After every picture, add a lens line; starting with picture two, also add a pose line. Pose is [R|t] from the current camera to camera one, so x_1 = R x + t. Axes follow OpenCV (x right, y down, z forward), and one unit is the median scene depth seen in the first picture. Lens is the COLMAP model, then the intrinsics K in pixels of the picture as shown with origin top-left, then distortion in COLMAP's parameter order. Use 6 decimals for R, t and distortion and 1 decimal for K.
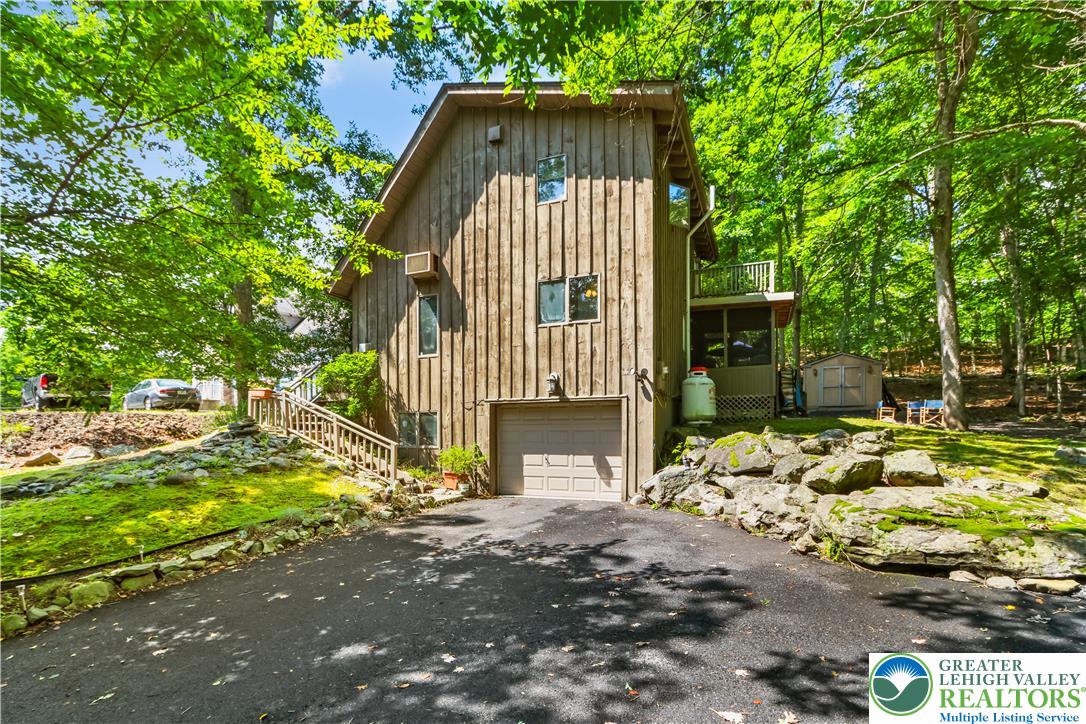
lens RADIAL K [[500.7, 0, 519.6], [0, 500.7, 388.0], [0, 0, 1]] dist [-0.001460, -0.000414]
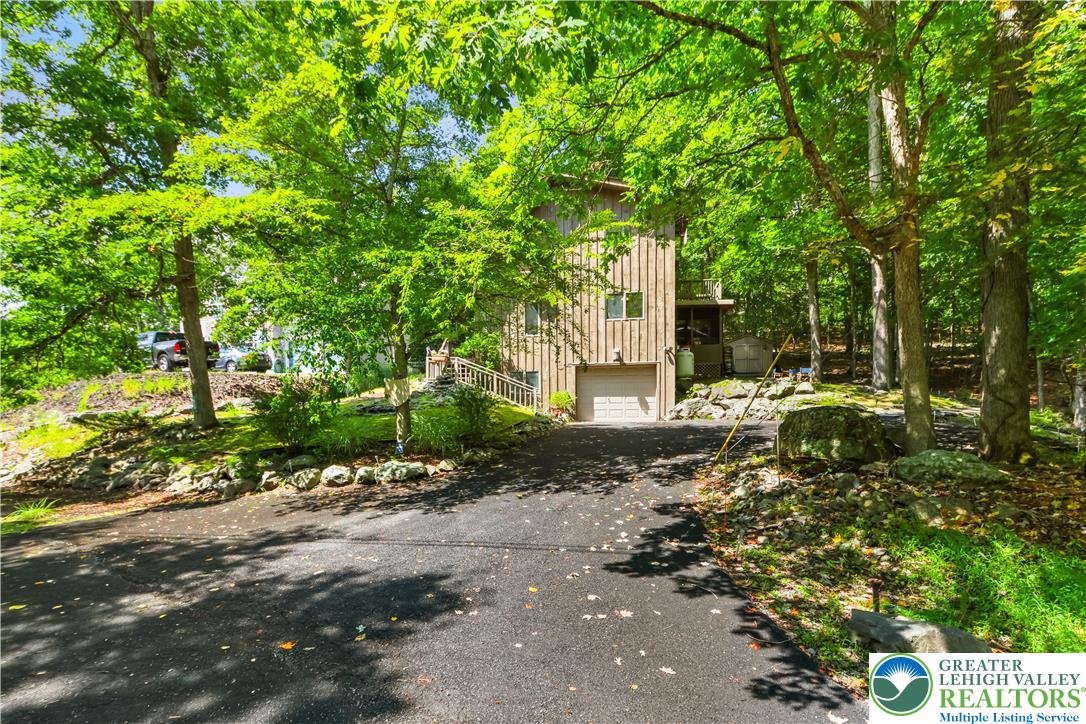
lens RADIAL K [[500.7, 0, 544.5], [0, 500.7, 362.4], [0, 0, 1]] dist [-0.001460, -0.000414]
pose [[0.975848, 0.009997, 0.218224, -0.548226], [-0.011942, 0.999900, 0.007597, 0.008470], [-0.218126, -0.010020, 0.975869, -0.616616]]
